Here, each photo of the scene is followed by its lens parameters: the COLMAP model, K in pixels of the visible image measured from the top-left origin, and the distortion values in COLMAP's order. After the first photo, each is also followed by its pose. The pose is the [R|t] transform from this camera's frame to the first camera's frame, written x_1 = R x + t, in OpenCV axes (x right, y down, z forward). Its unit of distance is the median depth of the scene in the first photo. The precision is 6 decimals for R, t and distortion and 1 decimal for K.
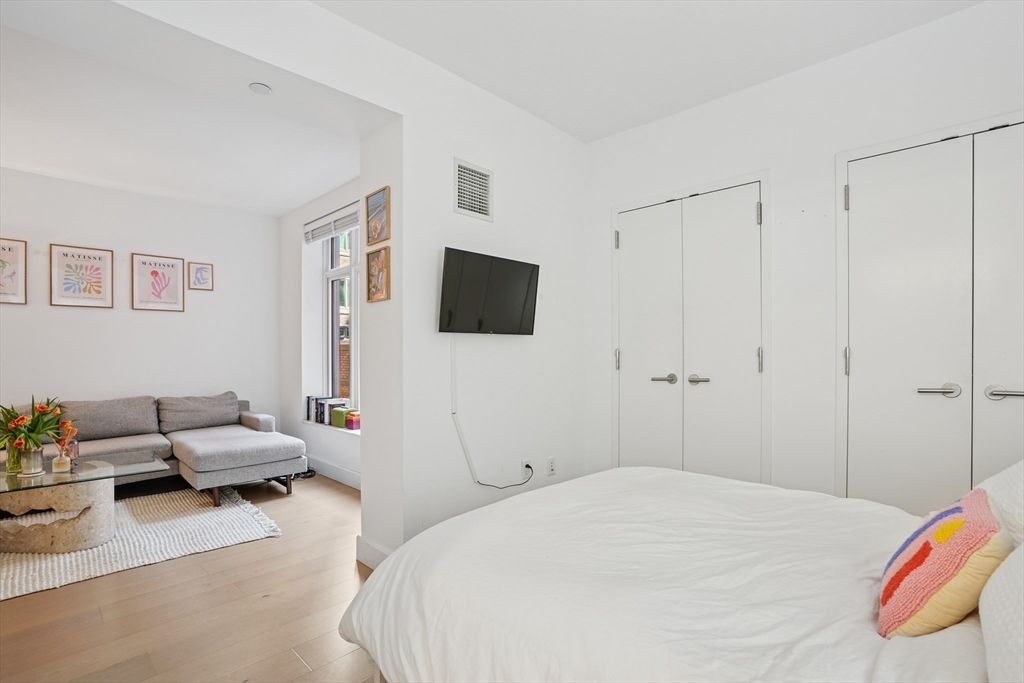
lens RADIAL K [[491.3, 0, 503.2], [0, 491.3, 341.4], [0, 0, 1]] dist [-0.028644, 0.012537]
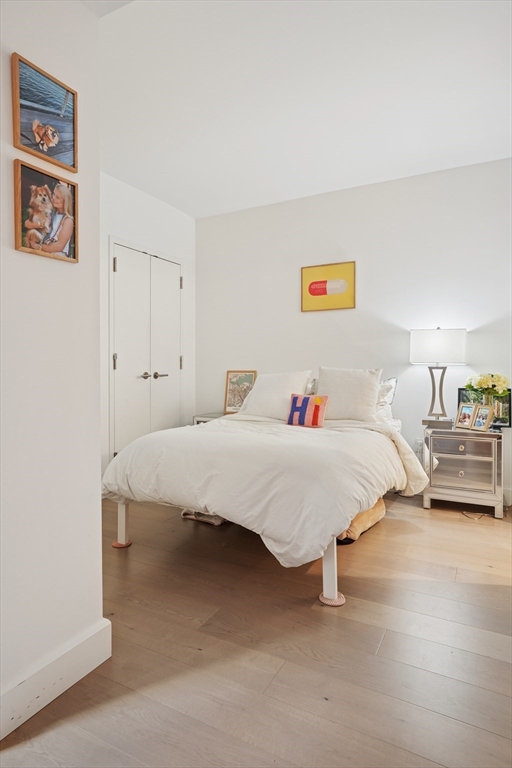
lens RADIAL K [[444.3, 0, 254.6], [0, 444.3, 375.0], [0, 0, 1]] dist [-0.009055, 0.000861]
pose [[-0.294686, -0.000715, 0.955594, -0.862665], [-0.011840, 0.999926, -0.002904, 0.063056], [-0.955521, -0.012170, -0.294673, 0.917678]]
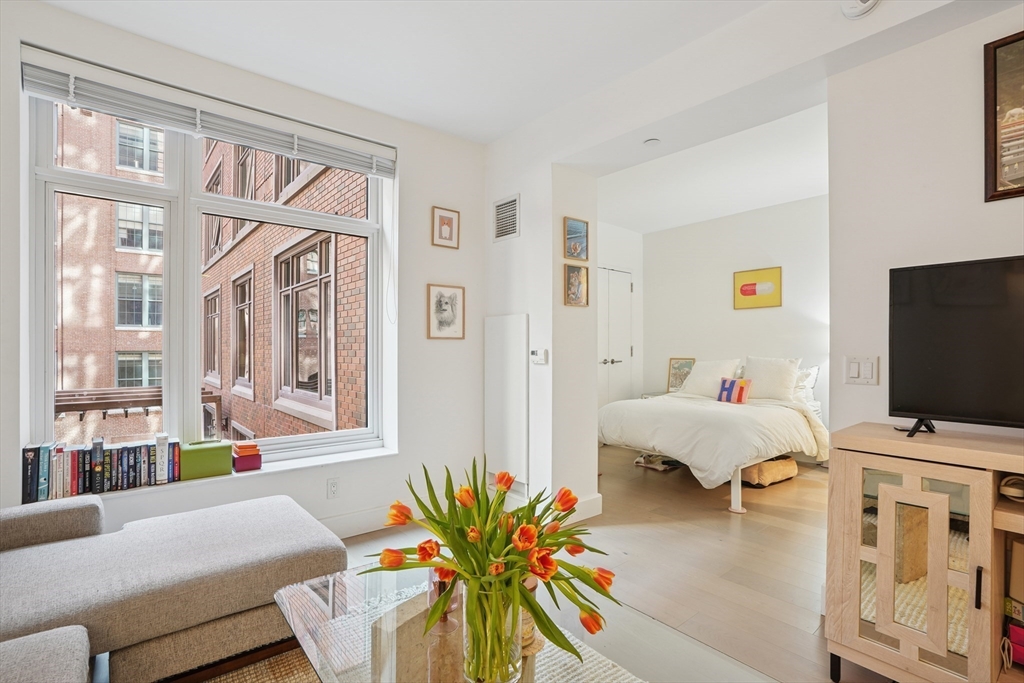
lens RADIAL K [[491.3, 0, 520.8], [0, 491.3, 344.4], [0, 0, 1]] dist [-0.028644, 0.012537]
pose [[0.064897, 0.026162, 0.997549, -1.531072], [-0.020867, 0.999473, -0.024855, 0.050761], [-0.997674, -0.019203, 0.065409, 1.061771]]
